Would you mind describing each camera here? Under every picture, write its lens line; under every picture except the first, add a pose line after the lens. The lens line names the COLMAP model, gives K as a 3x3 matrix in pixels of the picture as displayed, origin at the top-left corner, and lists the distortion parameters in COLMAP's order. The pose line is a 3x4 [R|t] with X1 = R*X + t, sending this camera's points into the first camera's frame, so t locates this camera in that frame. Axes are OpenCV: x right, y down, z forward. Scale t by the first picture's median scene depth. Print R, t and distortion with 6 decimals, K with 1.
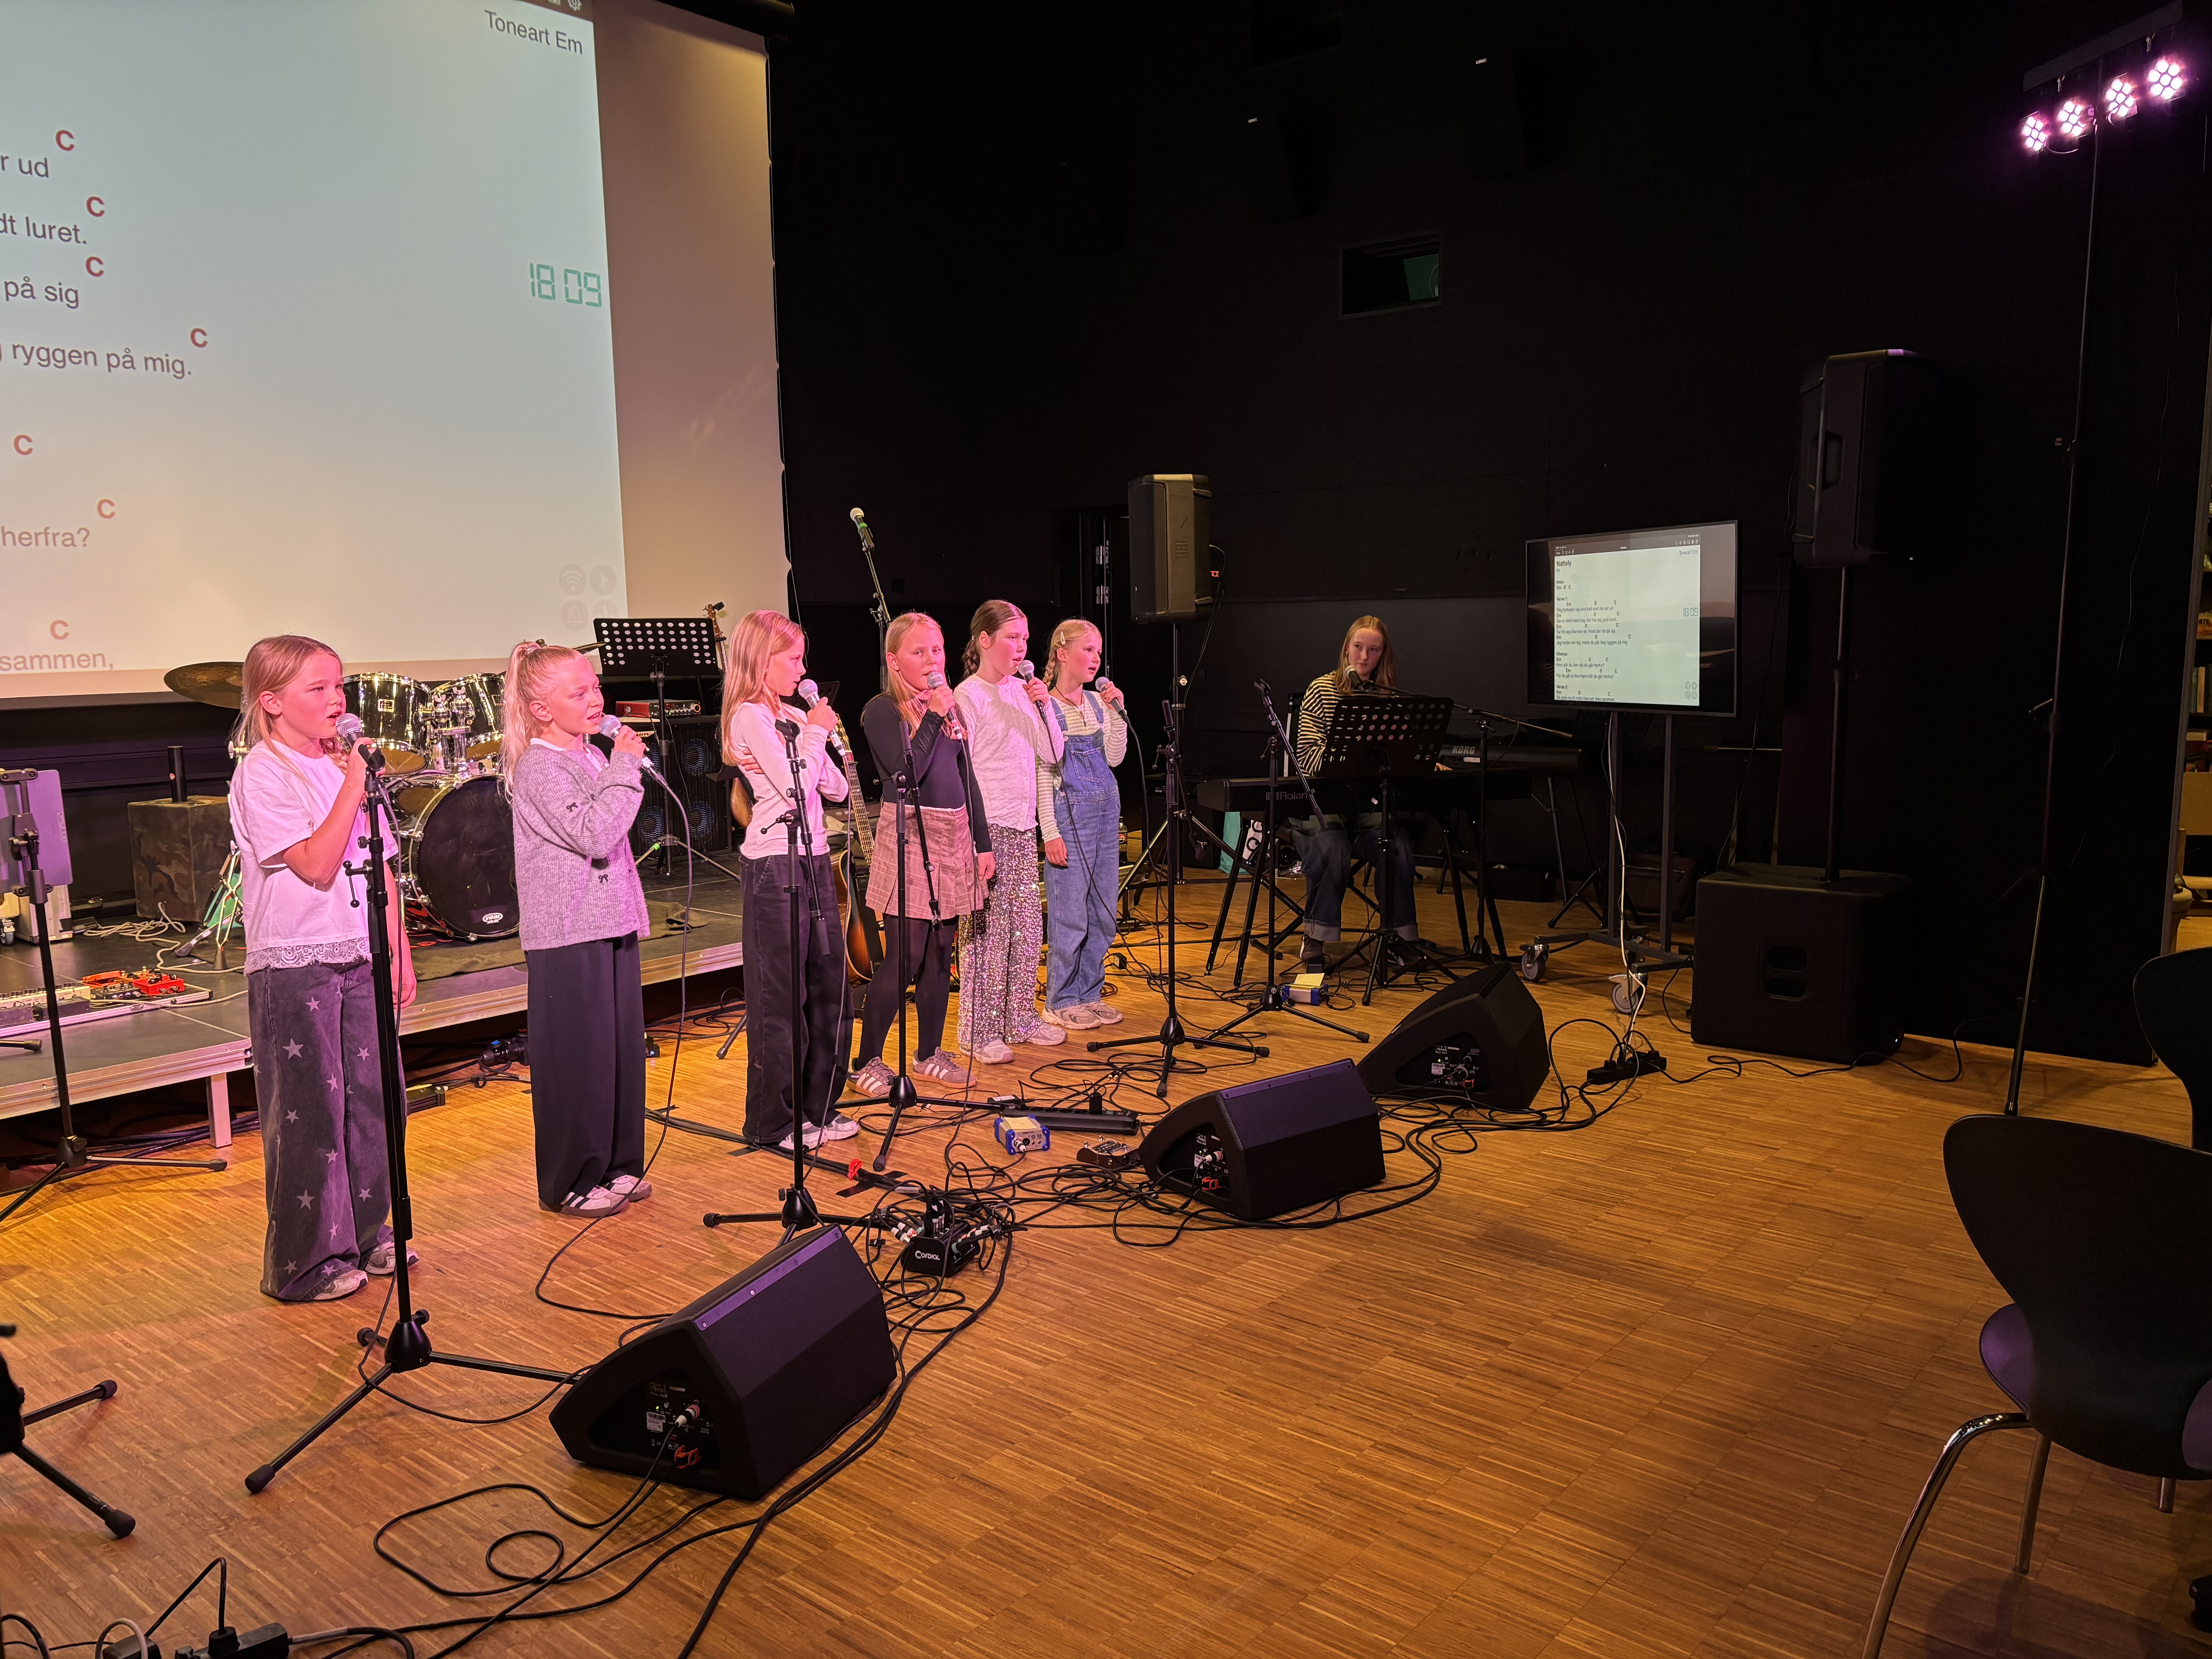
lens RADIAL K [[1715.3, 0, 1106.0], [0, 1715.3, 829.5], [0, 0, 1]] dist [0.034877, -0.033646]
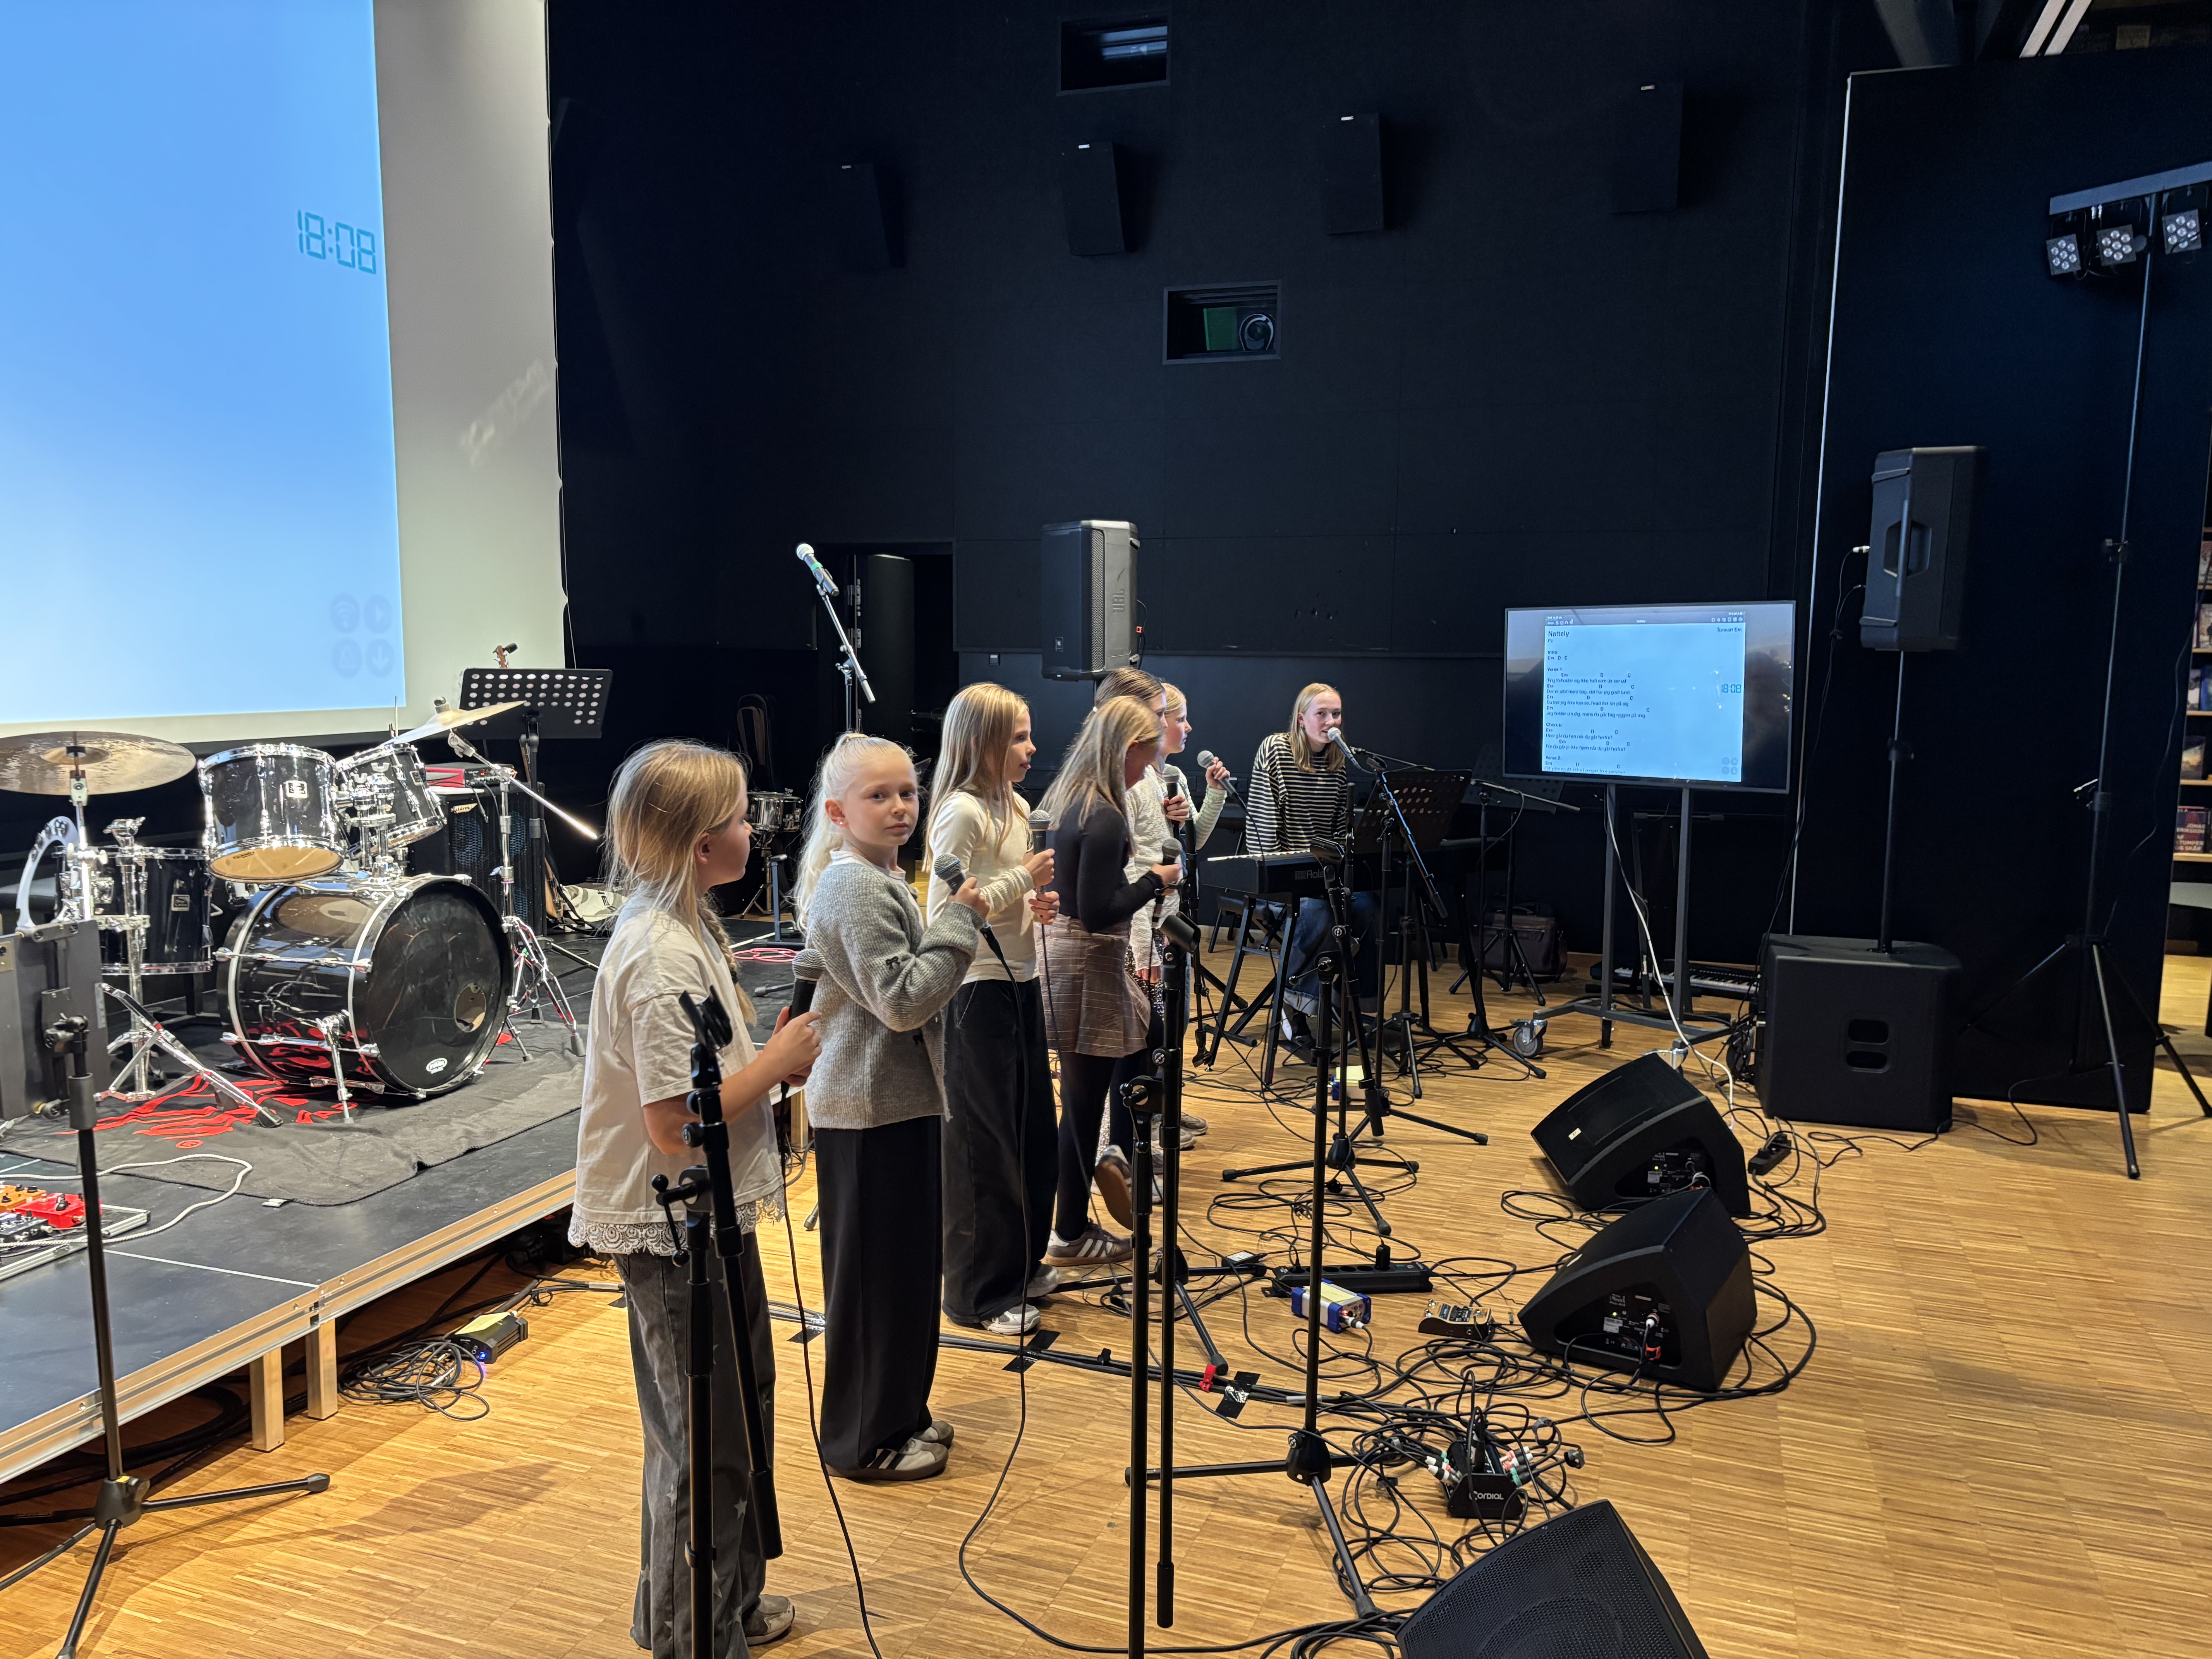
lens RADIAL K [[1693.6, 0, 1082.0], [0, 1693.6, 832.0], [0, 0, 1]] dist [0.035301, -0.037094]
pose [[0.935812, -0.015679, 0.352150, -0.531071], [0.020195, 0.999754, -0.009152, -0.059169], [-0.351920, 0.015676, 0.935899, 0.292418]]
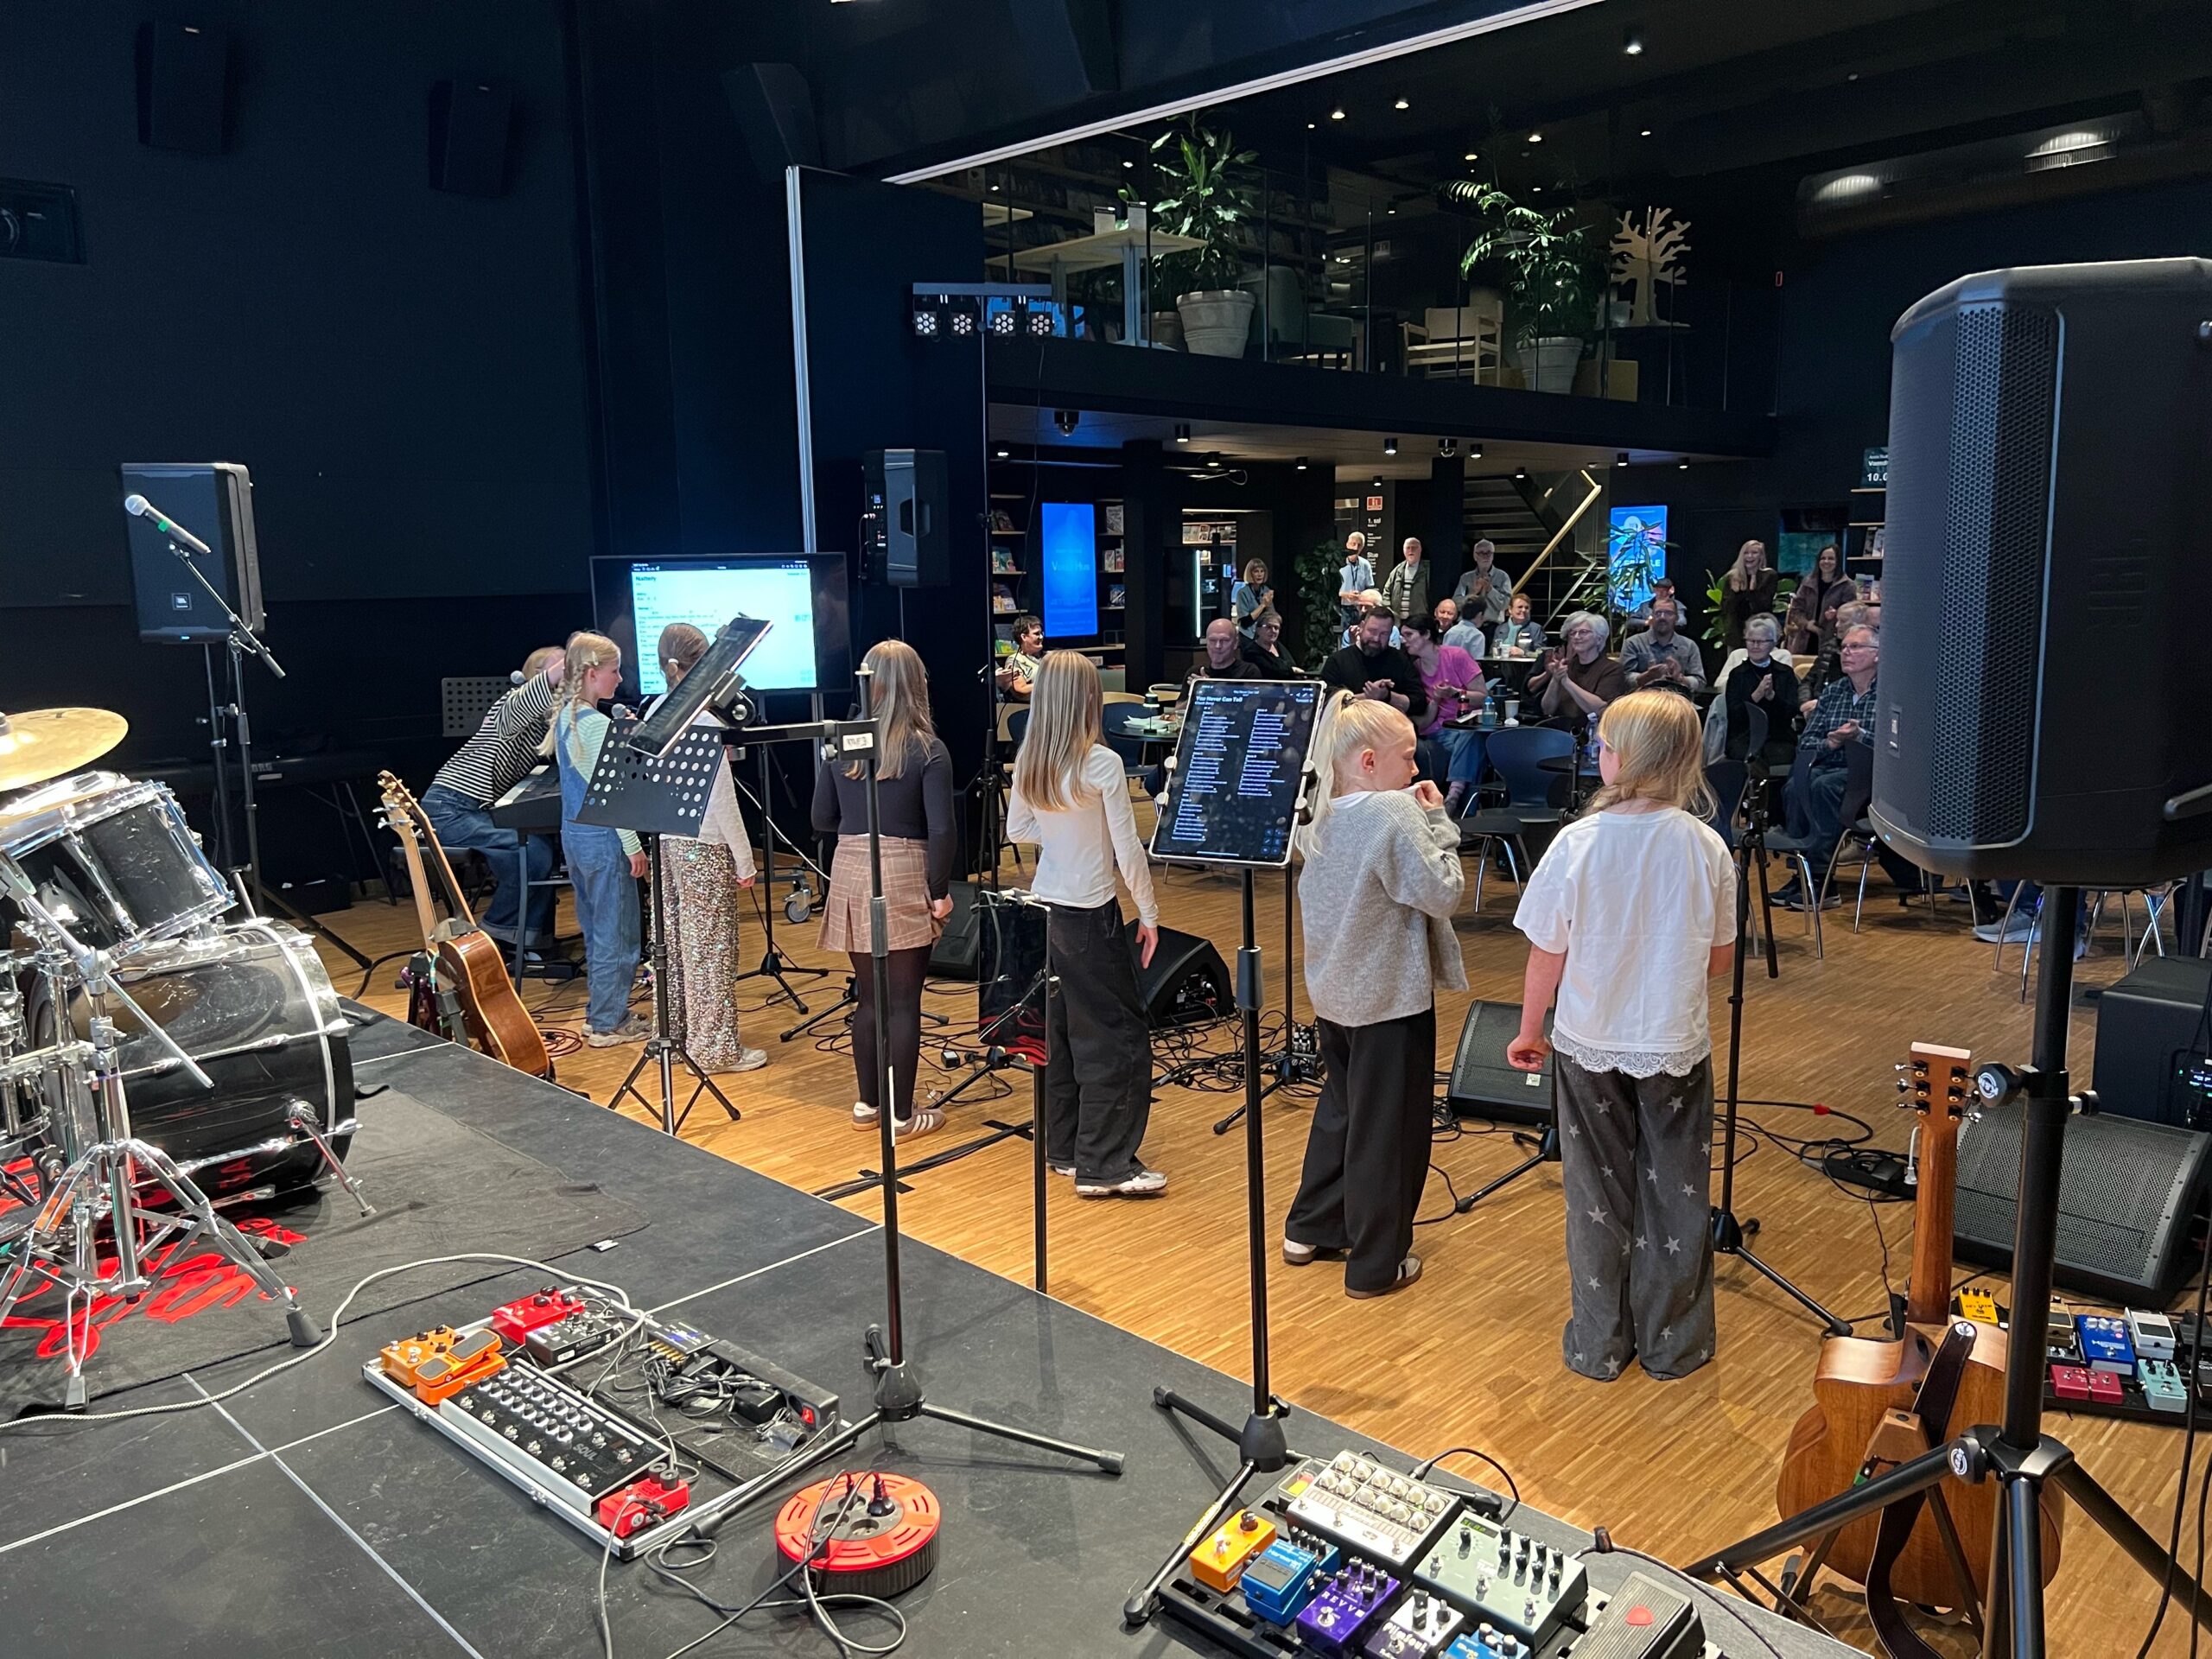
lens RADIAL K [[1696.2, 0, 1106.0], [0, 1696.2, 829.5], [0, 0, 1]] dist [0.050349, -0.062219]
pose [[0.060357, -0.145648, 0.987494, -1.434056], [0.138325, 0.980973, 0.136232, -0.162487], [-0.988546, 0.128372, 0.079355, 0.977328]]
